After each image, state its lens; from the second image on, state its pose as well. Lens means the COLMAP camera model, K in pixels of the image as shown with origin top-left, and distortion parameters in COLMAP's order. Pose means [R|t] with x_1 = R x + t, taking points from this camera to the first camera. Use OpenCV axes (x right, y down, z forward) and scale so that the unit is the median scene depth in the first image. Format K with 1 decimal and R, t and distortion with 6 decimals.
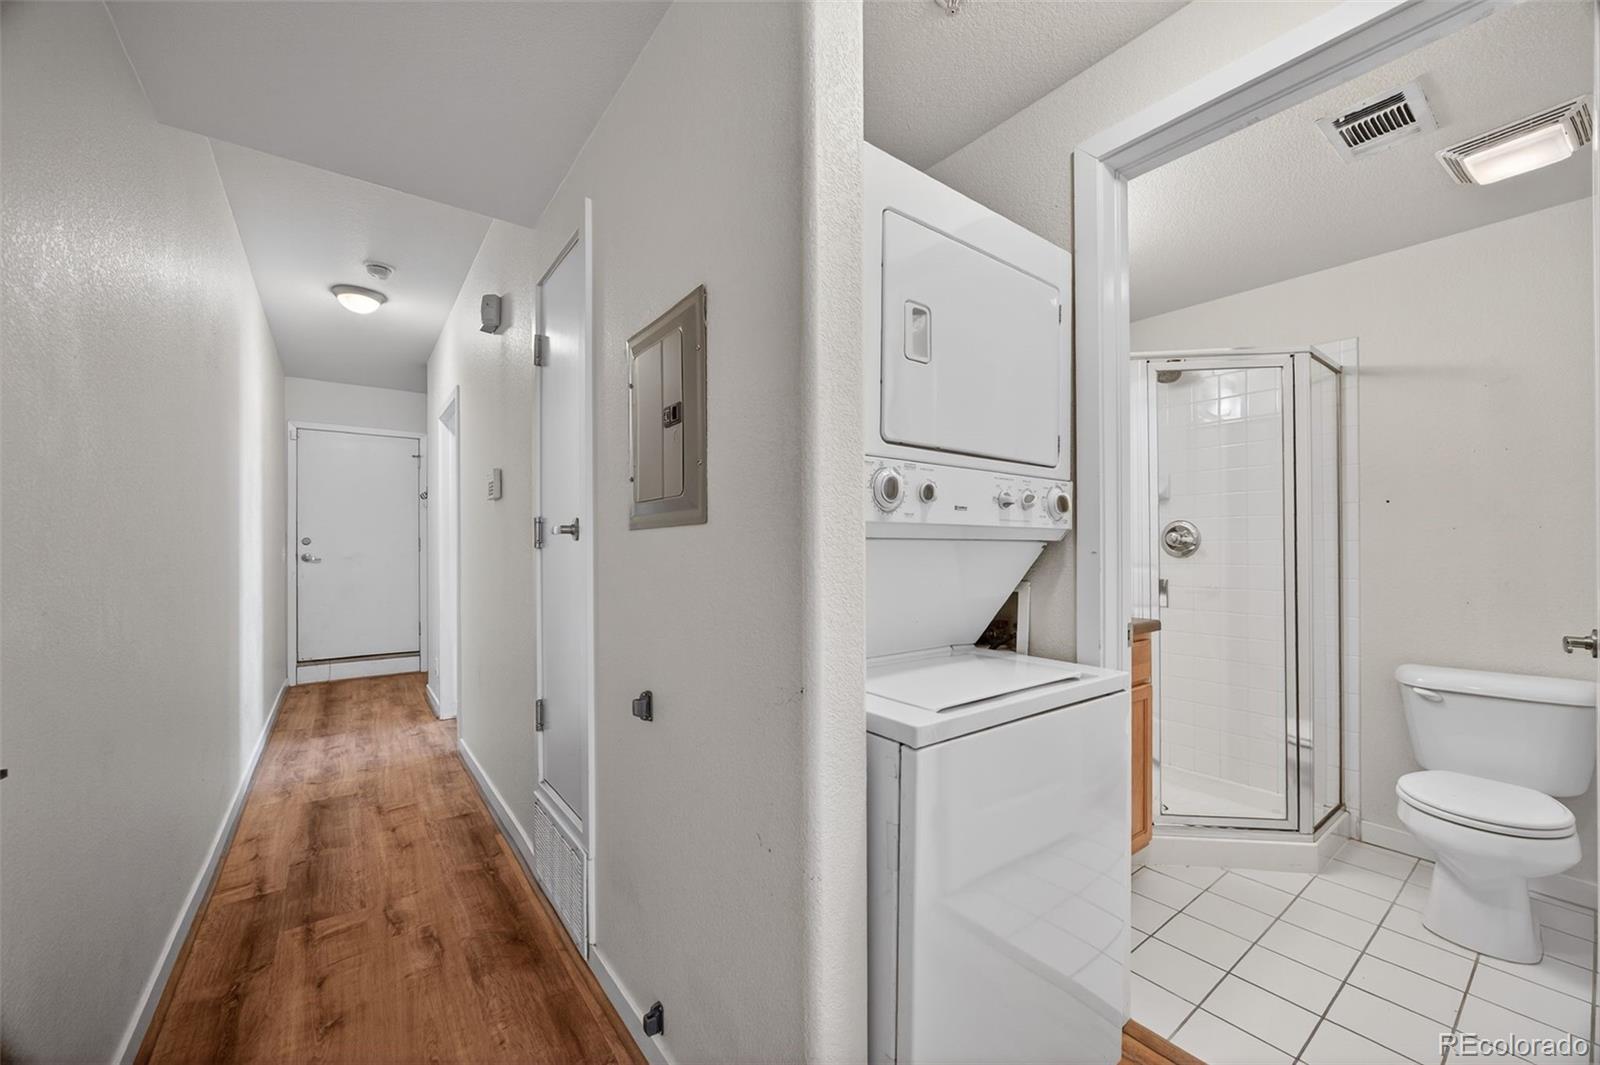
lens RADIAL K [[613.2, 0, 803.2], [0, 613.2, 543.6], [0, 0, 1]] dist [-0.034939, 0.013063]
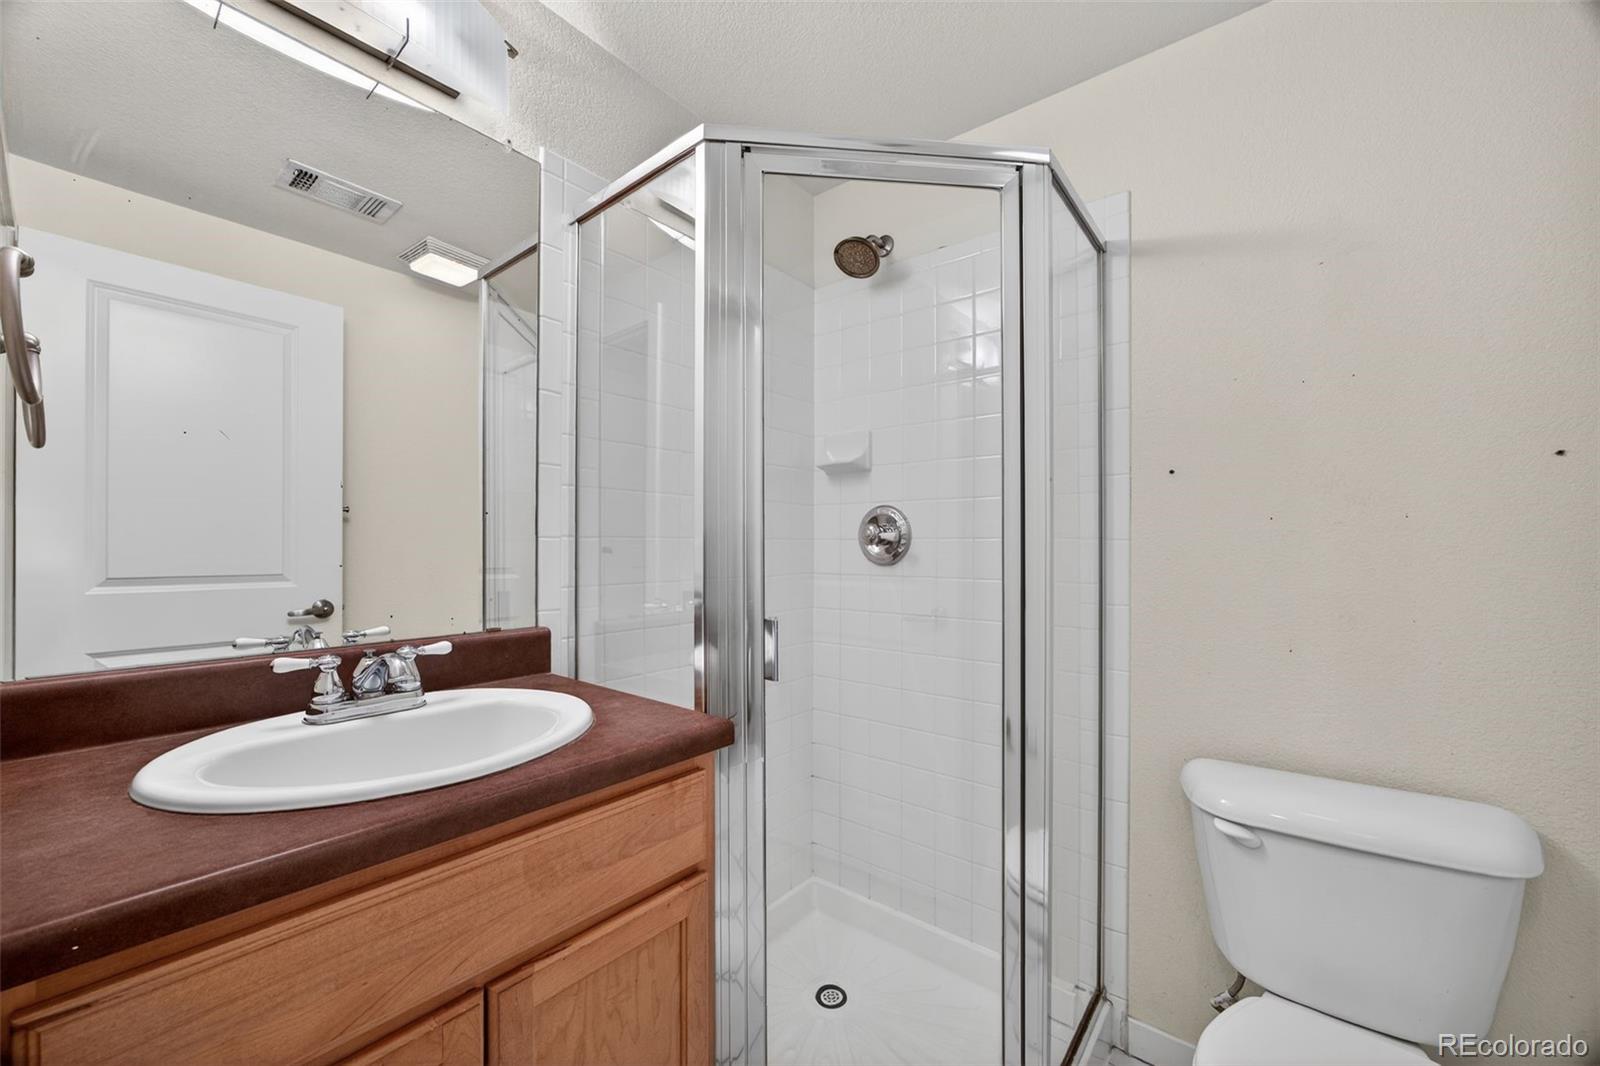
lens RADIAL K [[613.2, 0, 803.2], [0, 613.2, 544.1], [0, 0, 1]] dist [-0.034939, 0.013063]
pose [[0.967734, 0.005670, 0.251910, 0.470836], [-0.006037, 0.999982, 0.000685, 0.001681], [-0.251901, -0.002183, 0.967750, 0.510532]]
